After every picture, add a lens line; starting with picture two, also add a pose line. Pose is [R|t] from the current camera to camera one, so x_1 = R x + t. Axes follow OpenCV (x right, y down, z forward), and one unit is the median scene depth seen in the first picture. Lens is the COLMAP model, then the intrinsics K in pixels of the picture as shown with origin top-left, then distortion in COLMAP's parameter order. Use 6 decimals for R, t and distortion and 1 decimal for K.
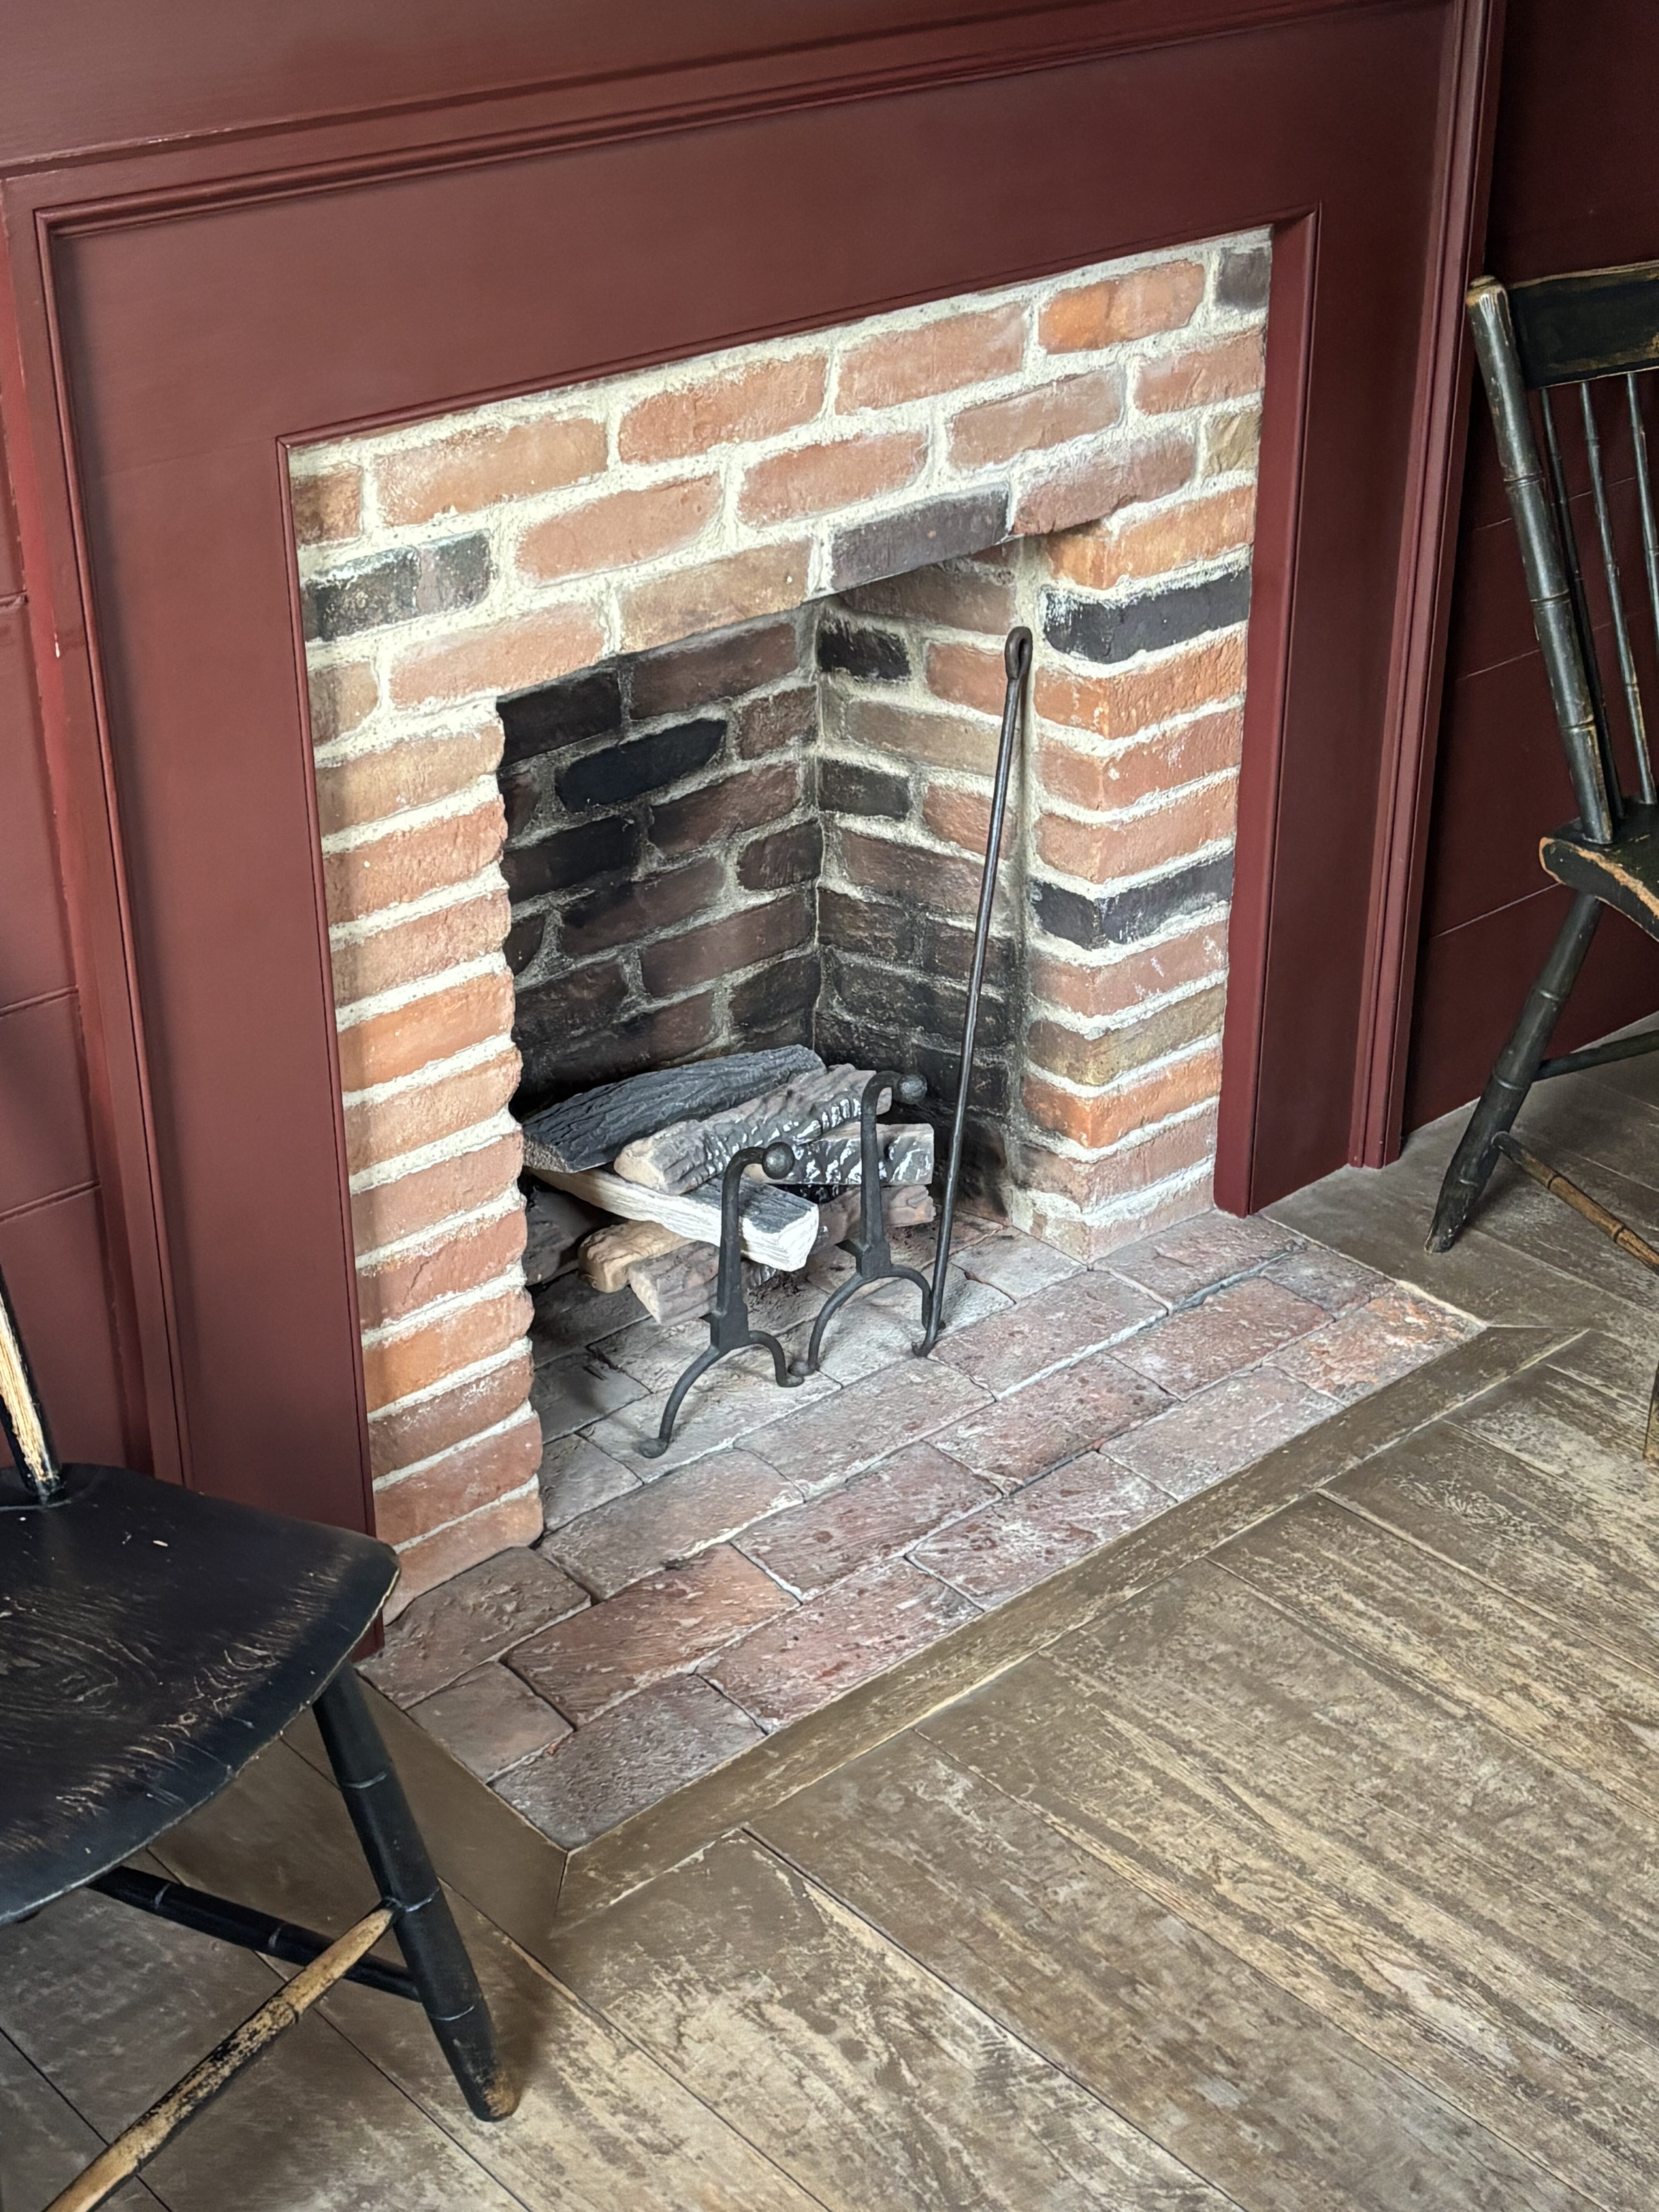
lens RADIAL K [[3236.6, 0, 824.0], [0, 3236.6, 1104.9], [0, 0, 1]] dist [0.067824, 0.000000]
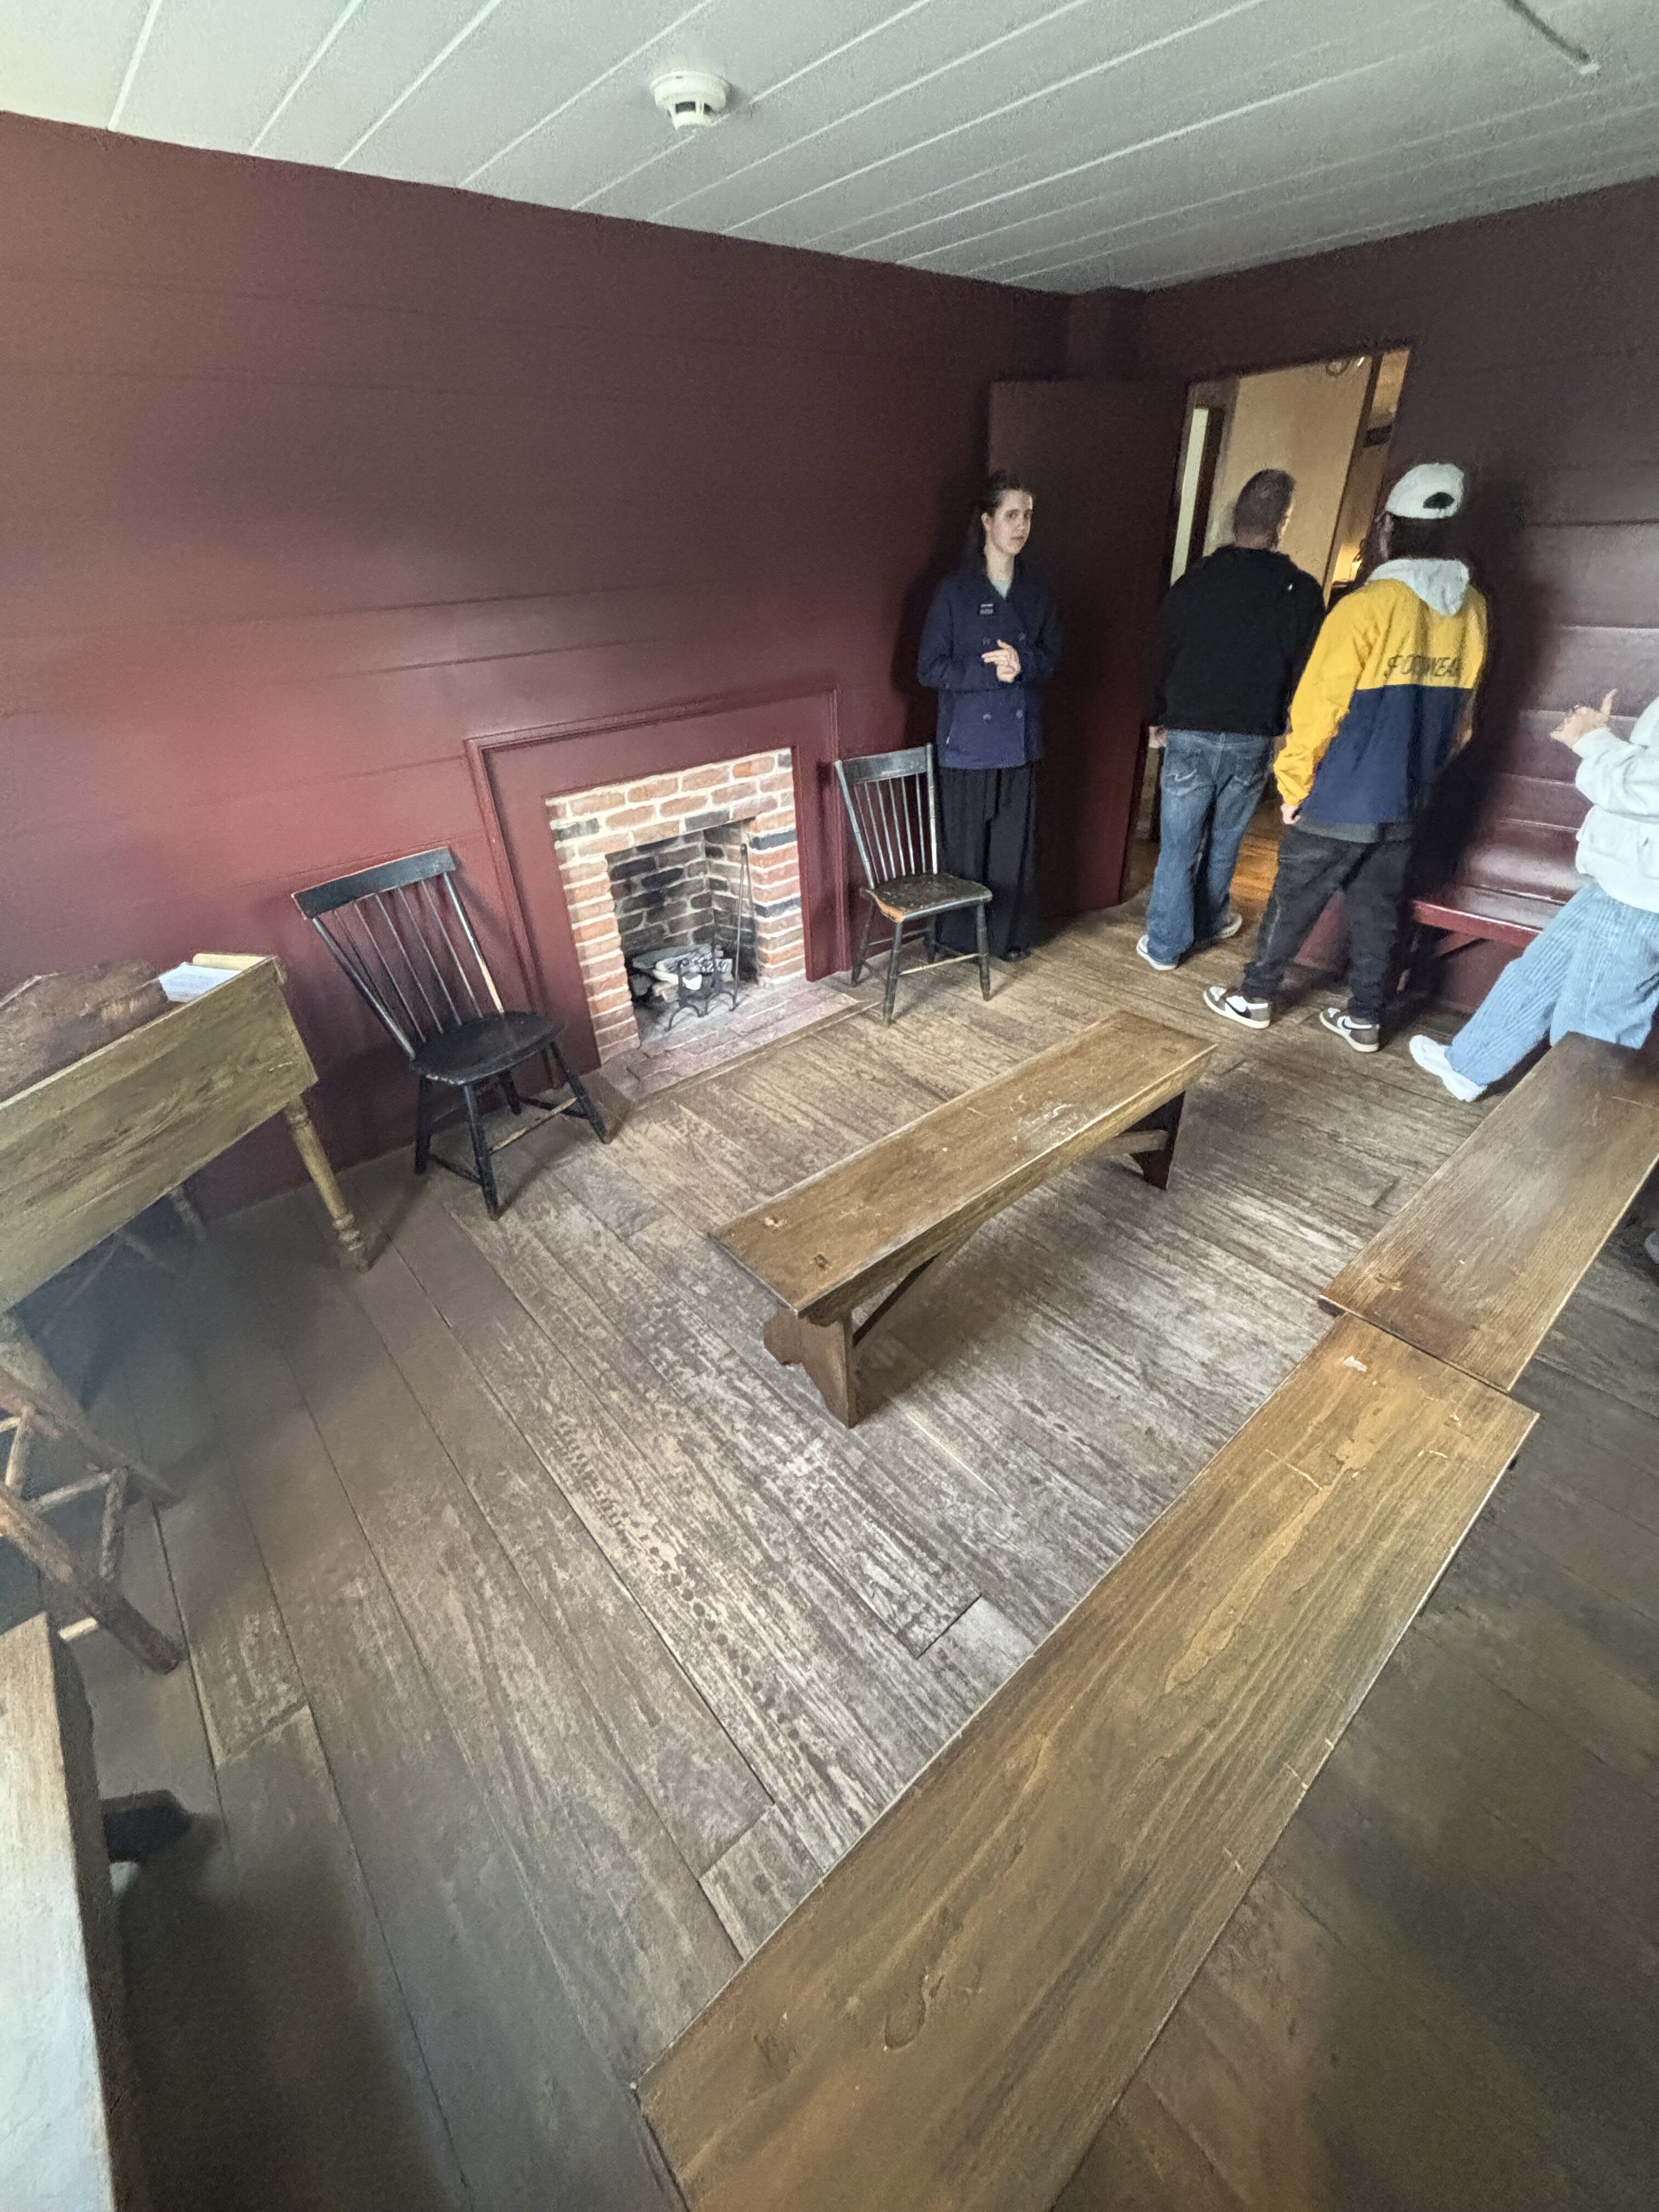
lens RADIAL K [[881.2, 0, 844.5], [0, 881.2, 1110.3], [0, 0, 1]] dist [0.000280, -0.000021]
pose [[0.999682, -0.024980, -0.003335, 0.205321], [0.025193, 0.993995, 0.106482, 0.096516], [0.000655, -0.106532, 0.994309, -0.253427]]
